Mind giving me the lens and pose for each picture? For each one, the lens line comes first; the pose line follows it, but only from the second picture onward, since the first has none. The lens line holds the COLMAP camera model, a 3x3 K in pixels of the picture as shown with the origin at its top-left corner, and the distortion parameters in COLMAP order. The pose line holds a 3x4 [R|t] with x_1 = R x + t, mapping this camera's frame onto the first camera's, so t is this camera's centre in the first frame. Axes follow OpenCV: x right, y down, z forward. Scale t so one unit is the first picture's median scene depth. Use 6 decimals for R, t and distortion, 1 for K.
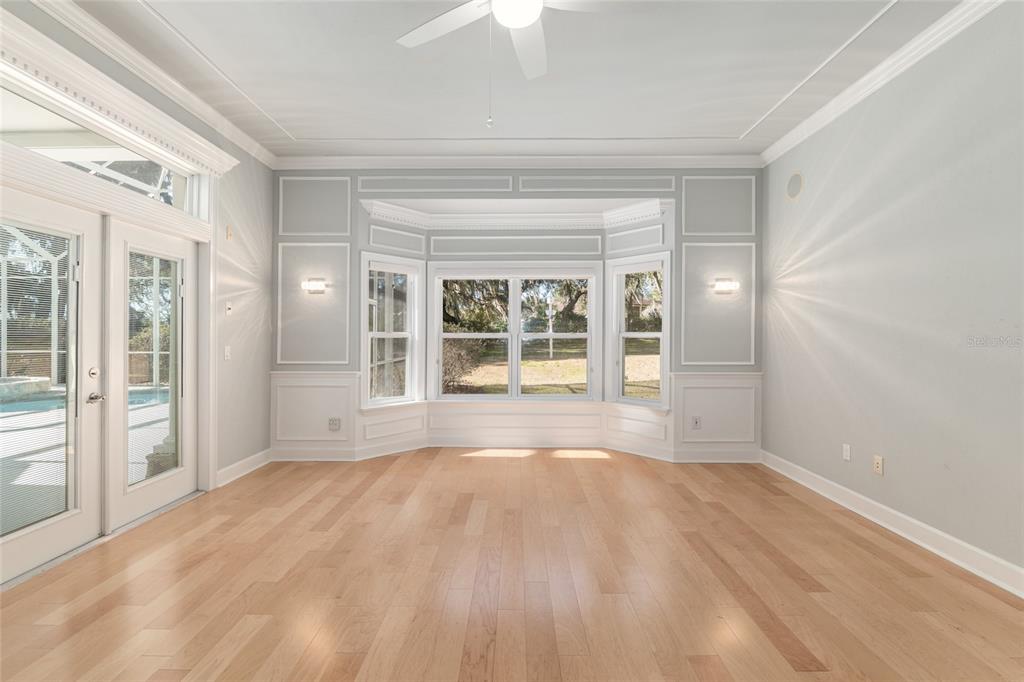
lens RADIAL K [[452.0, 0, 514.9], [0, 452.0, 337.5], [0, 0, 1]] dist [-0.004140, -0.000801]
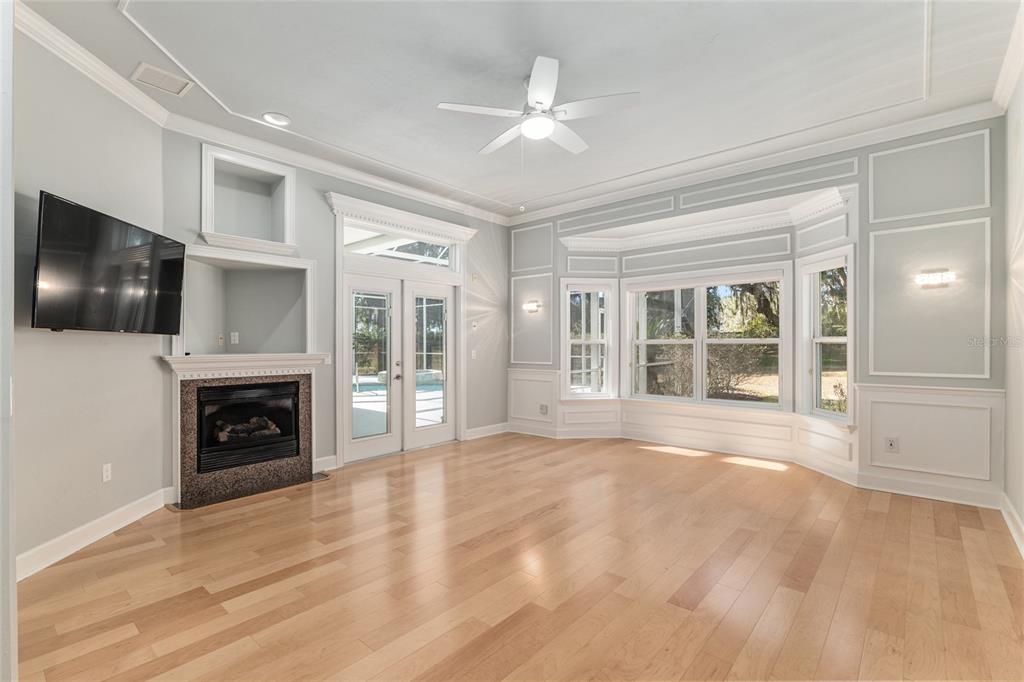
lens RADIAL K [[472.0, 0, 512.4], [0, 472.0, 342.9], [0, 0, 1]] dist [-0.005131, 0.001153]
pose [[0.758020, -0.005586, -0.652207, 0.440025], [0.005141, 0.999983, -0.002589, -0.001446], [0.652211, -0.001390, 0.758036, -0.118661]]
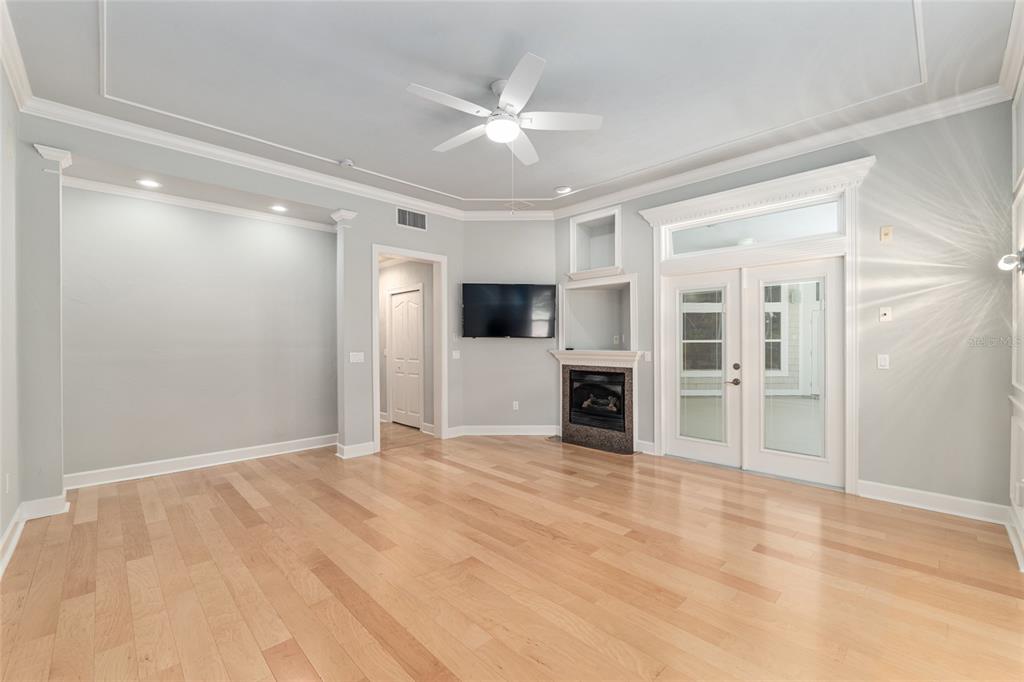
lens RADIAL K [[429.9, 0, 512.6], [0, 429.9, 343.2], [0, 0, 1]] dist [-0.004199, -0.000801]
pose [[-0.718115, 0.001721, -0.695923, 0.451584], [0.001596, 0.999998, 0.000826, -0.005636], [0.695923, -0.000517, -0.718116, 0.939871]]
